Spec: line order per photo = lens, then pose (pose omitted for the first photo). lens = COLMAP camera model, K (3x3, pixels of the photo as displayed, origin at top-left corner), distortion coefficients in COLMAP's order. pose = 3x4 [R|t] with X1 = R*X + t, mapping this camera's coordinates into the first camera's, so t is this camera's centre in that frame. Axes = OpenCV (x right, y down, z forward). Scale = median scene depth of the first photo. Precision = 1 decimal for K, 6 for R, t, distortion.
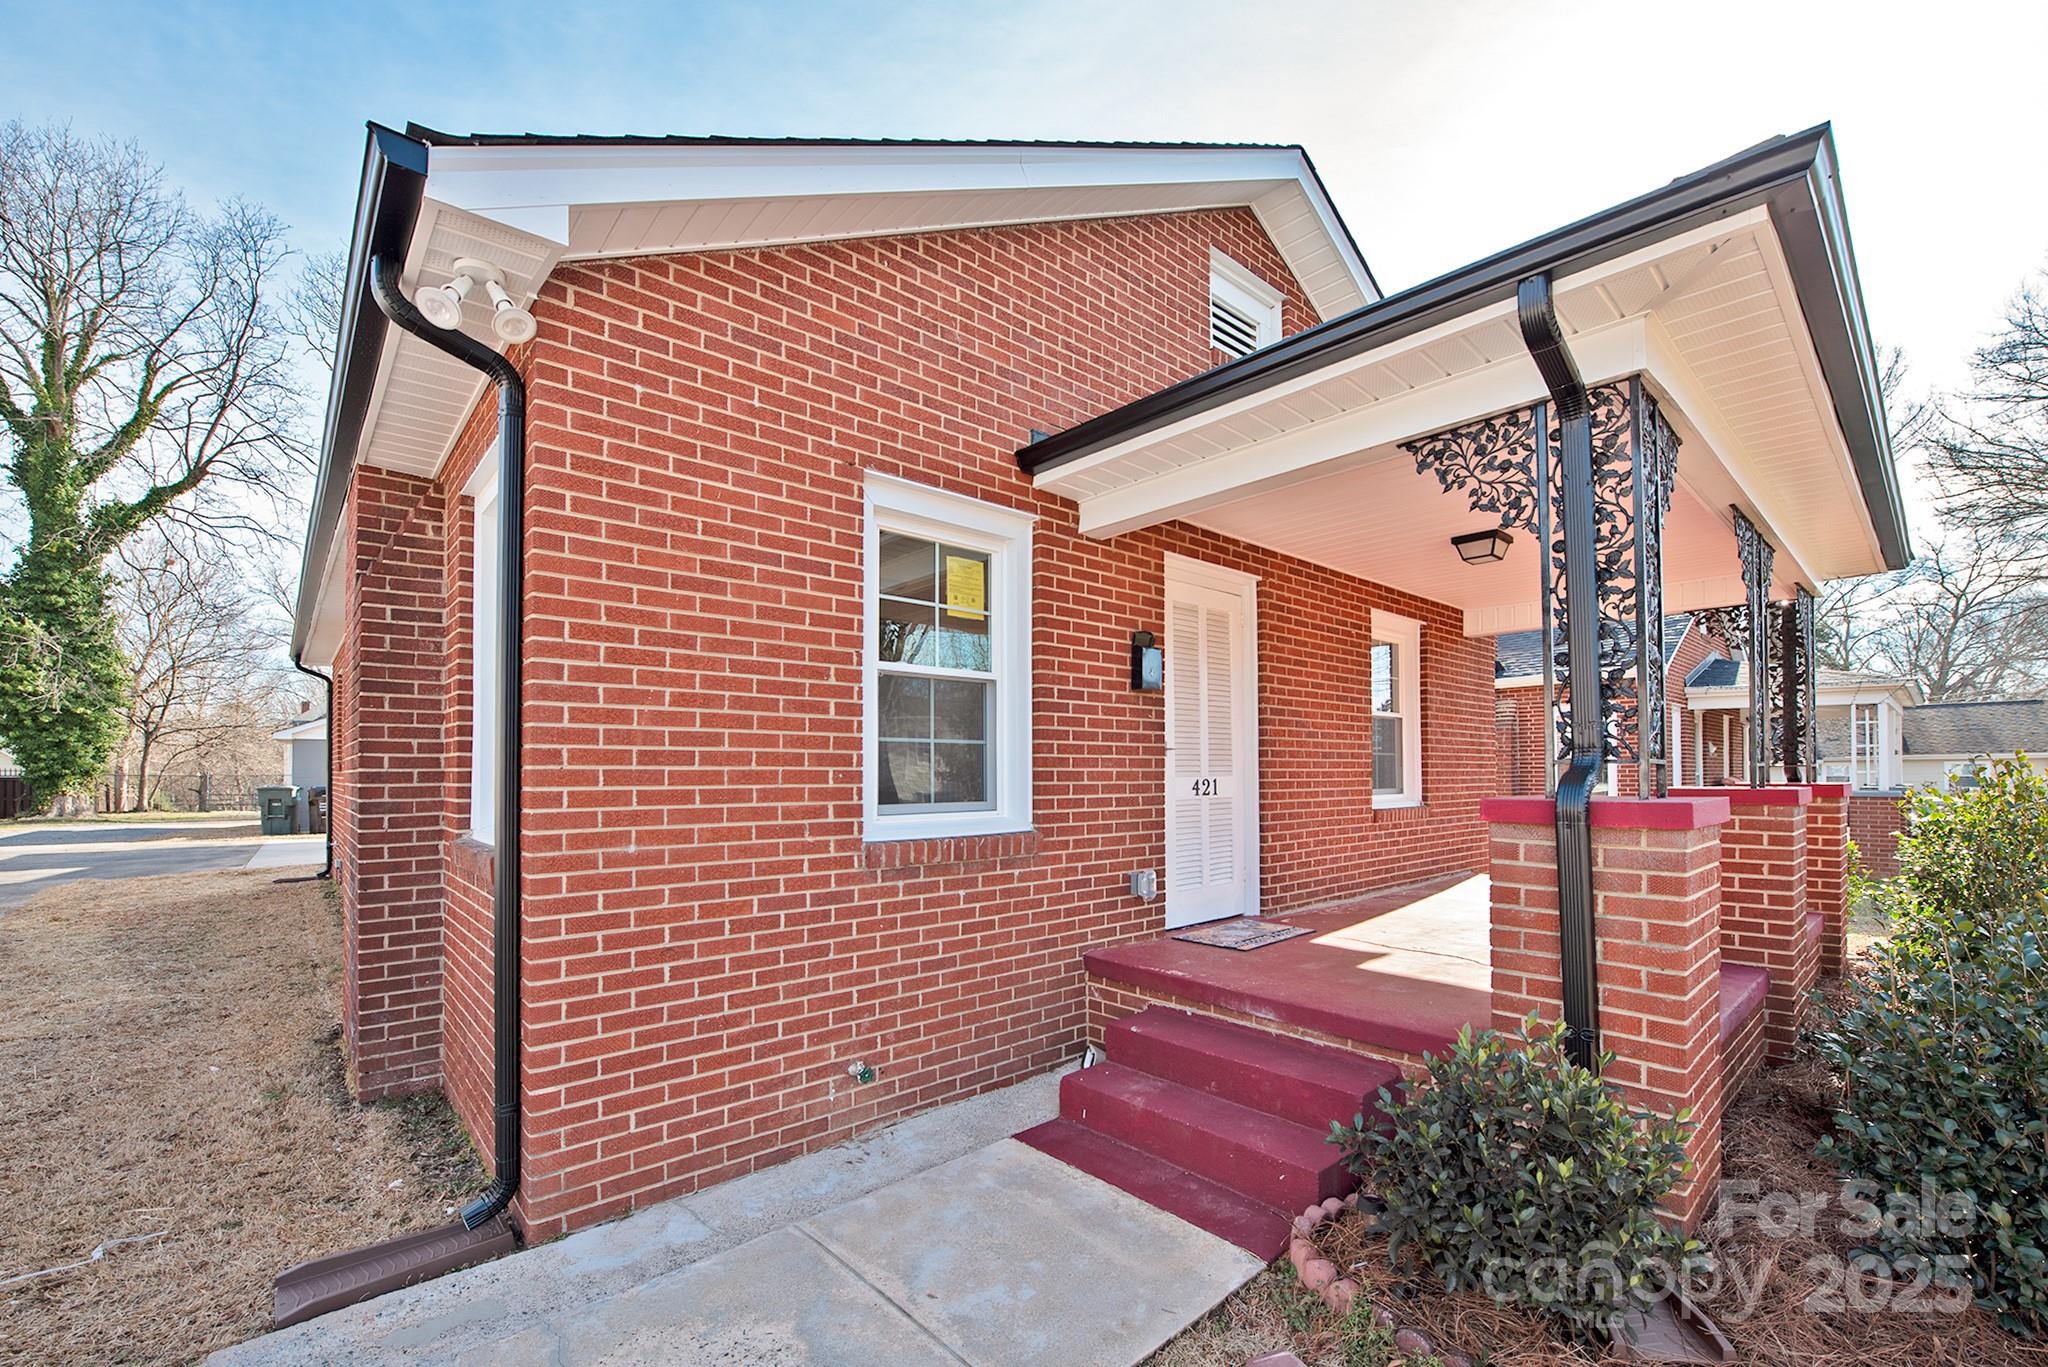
lens RADIAL K [[830.1, 0, 981.7], [0, 830.1, 768.6], [0, 0, 1]] dist [-0.016766, -0.000712]
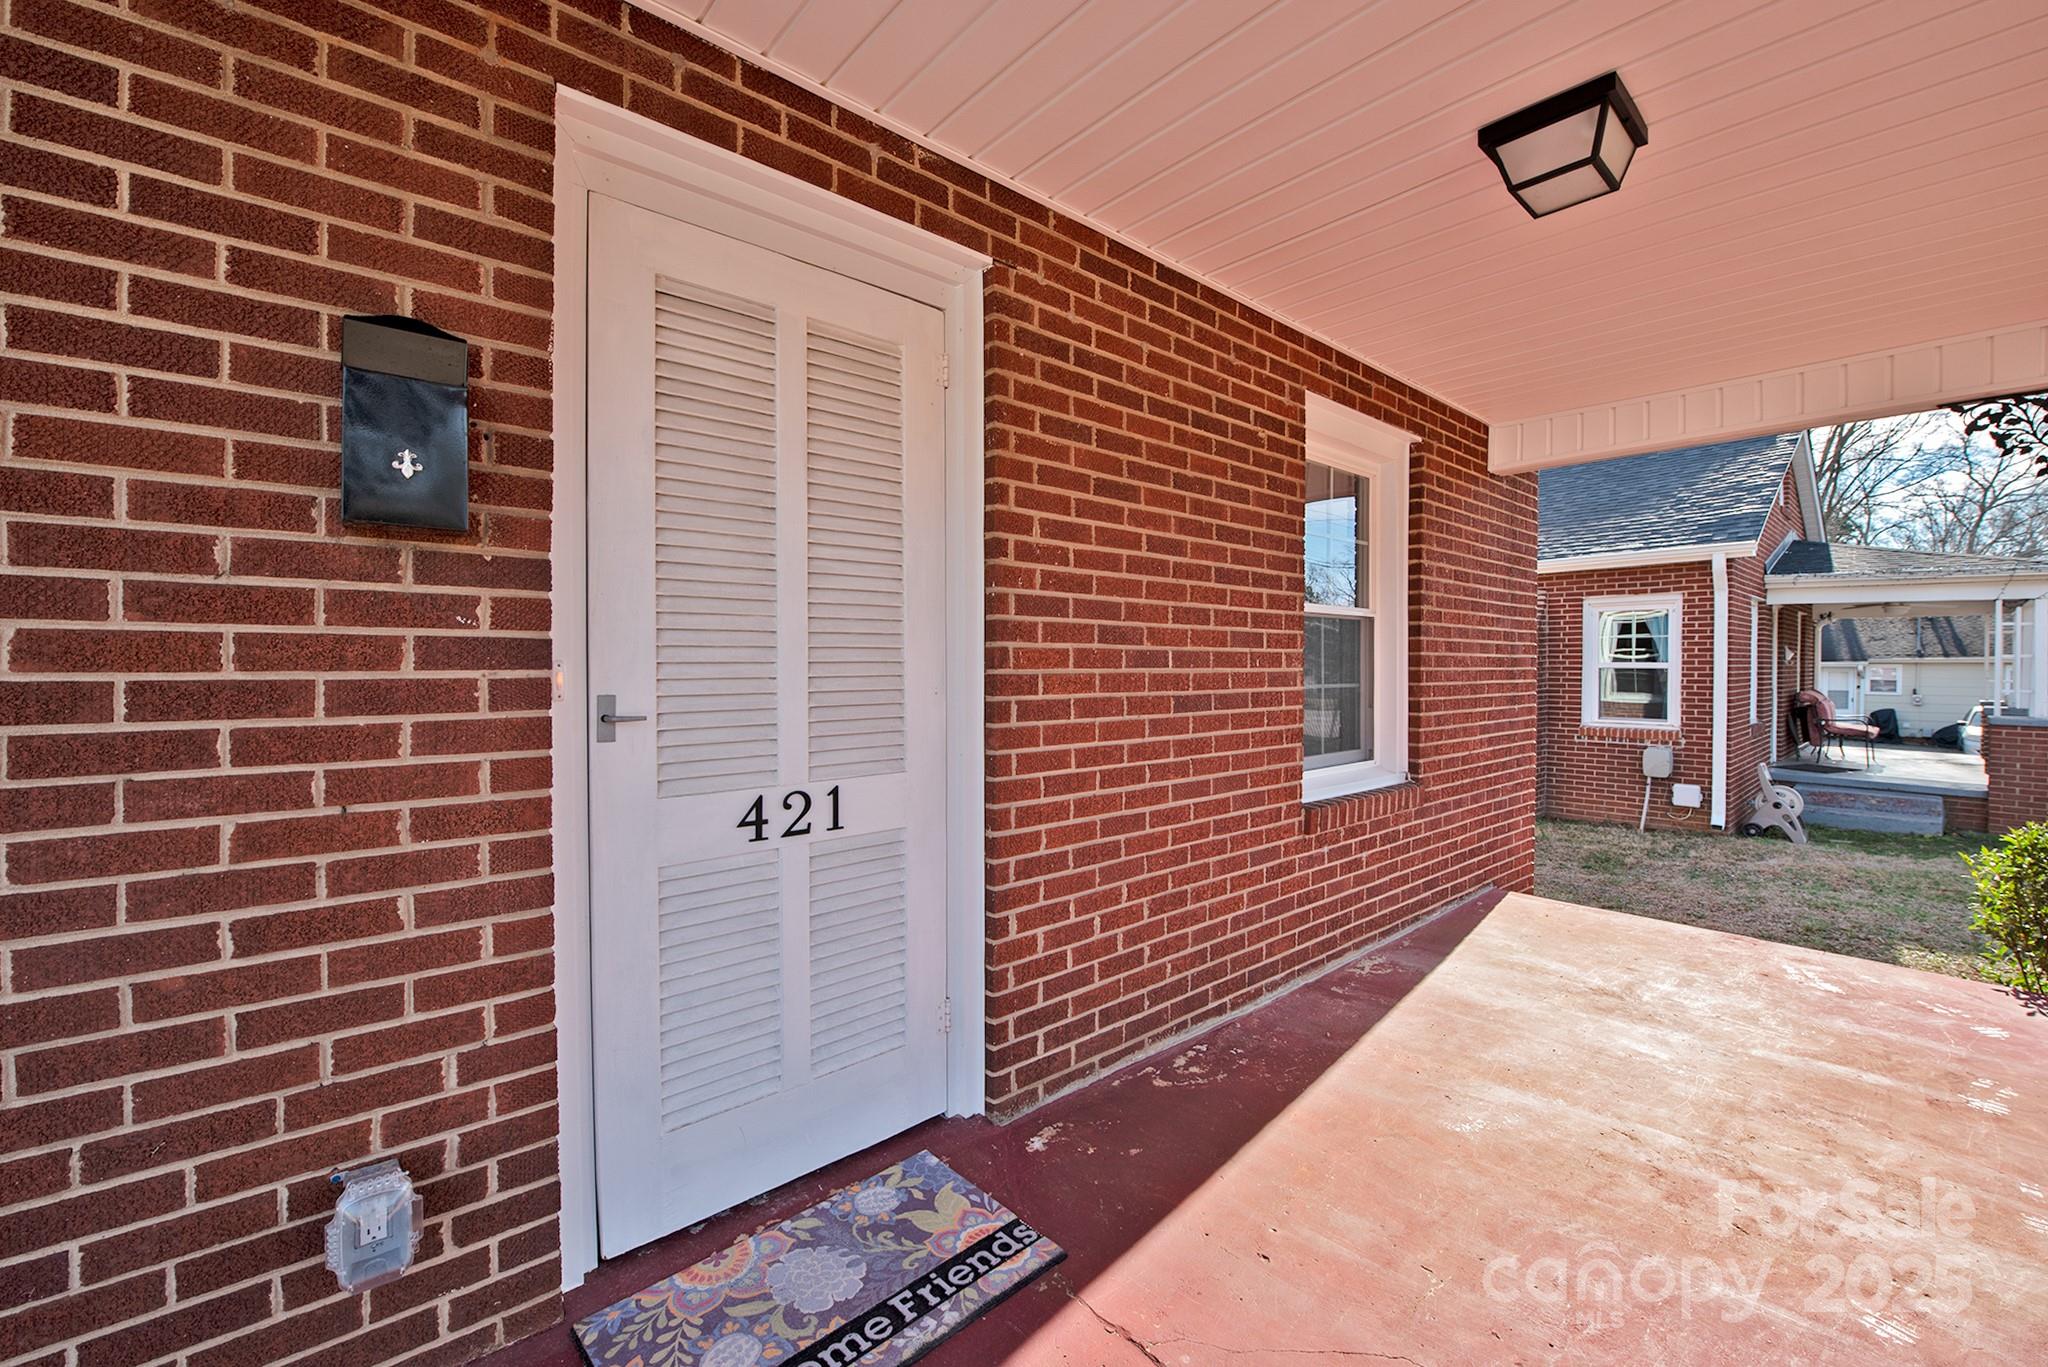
lens RADIAL K [[830.1, 0, 1008.4], [0, 830.1, 685.7], [0, 0, 1]] dist [-0.016766, -0.000712]
pose [[0.999795, 0.000583, 0.020225, 0.288342], [-0.001153, 0.999602, 0.028183, -0.035526], [-0.020200, -0.028201, 0.999398, 0.516960]]
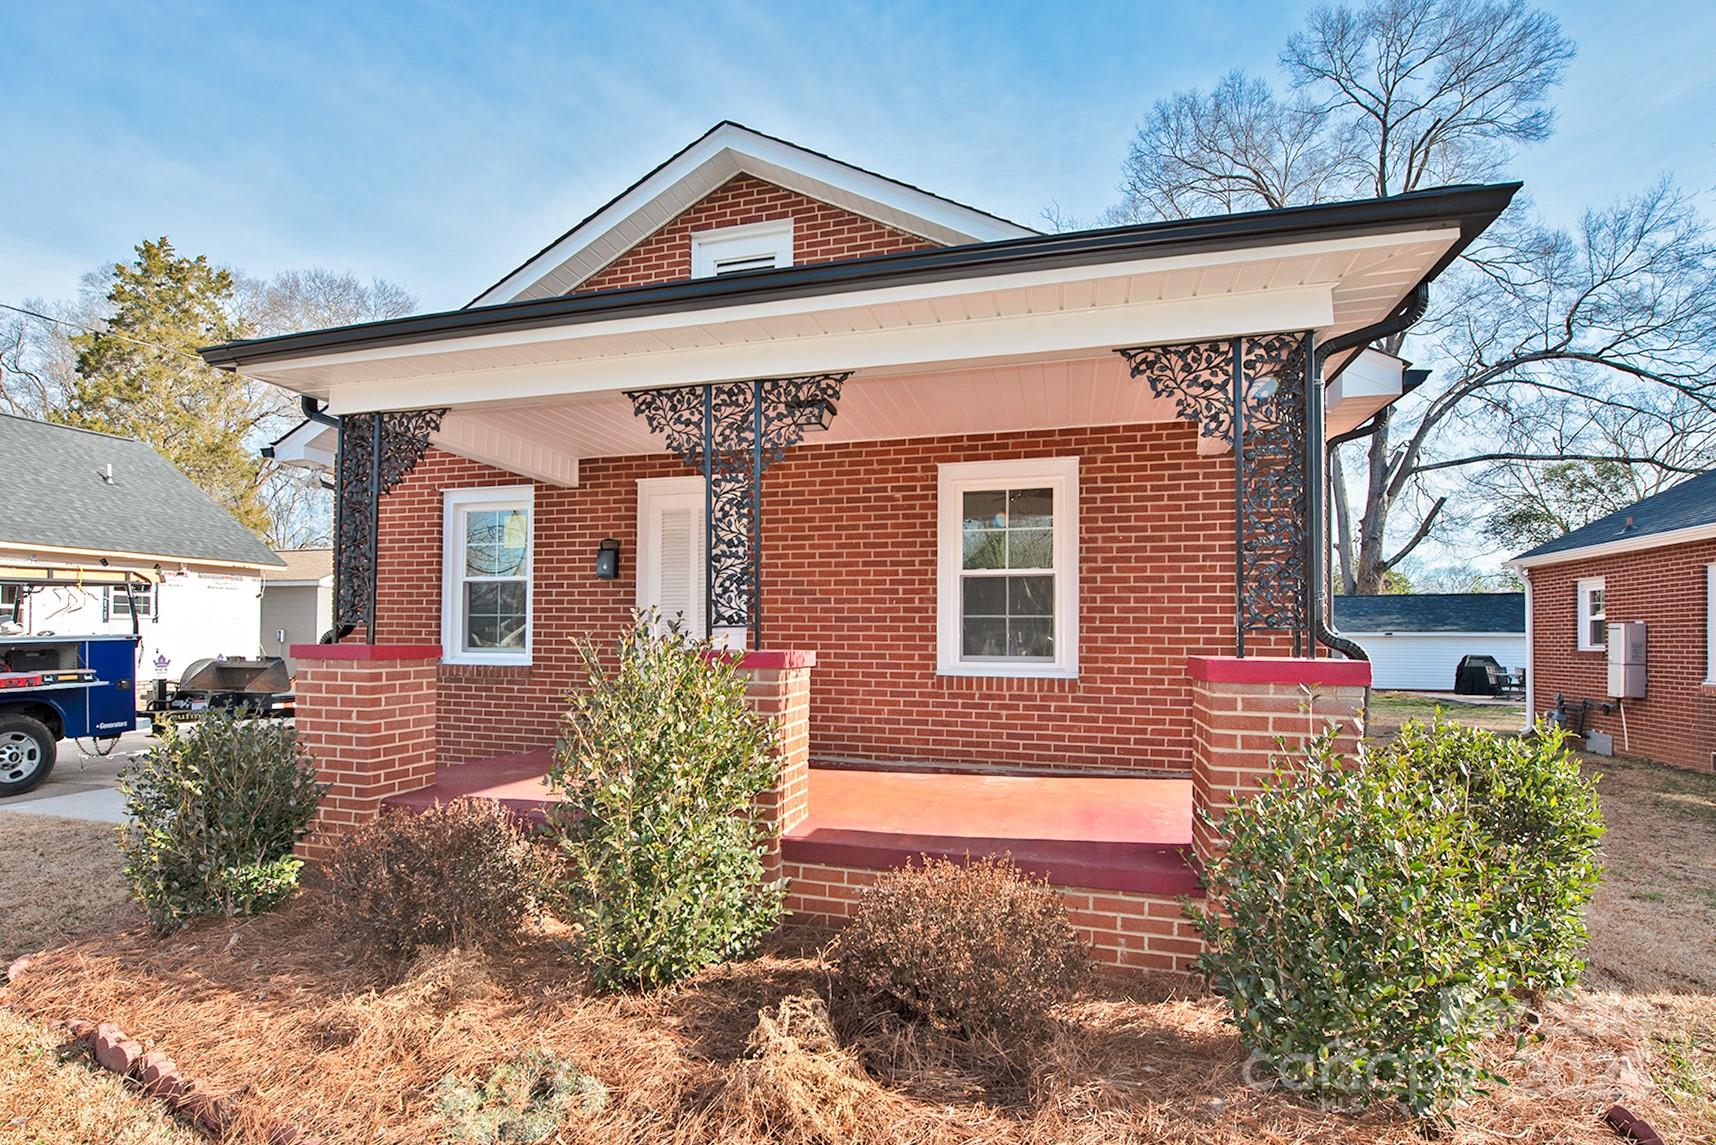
lens RADIAL K [[695.5, 0, 851.1], [0, 695.5, 584.5], [0, 0, 1]] dist [-0.016766, -0.000712]
pose [[0.589653, -0.016386, -0.807491, 1.067229], [0.008515, 0.999865, -0.014071, -0.044986], [0.807612, 0.001421, 0.589712, 0.445592]]
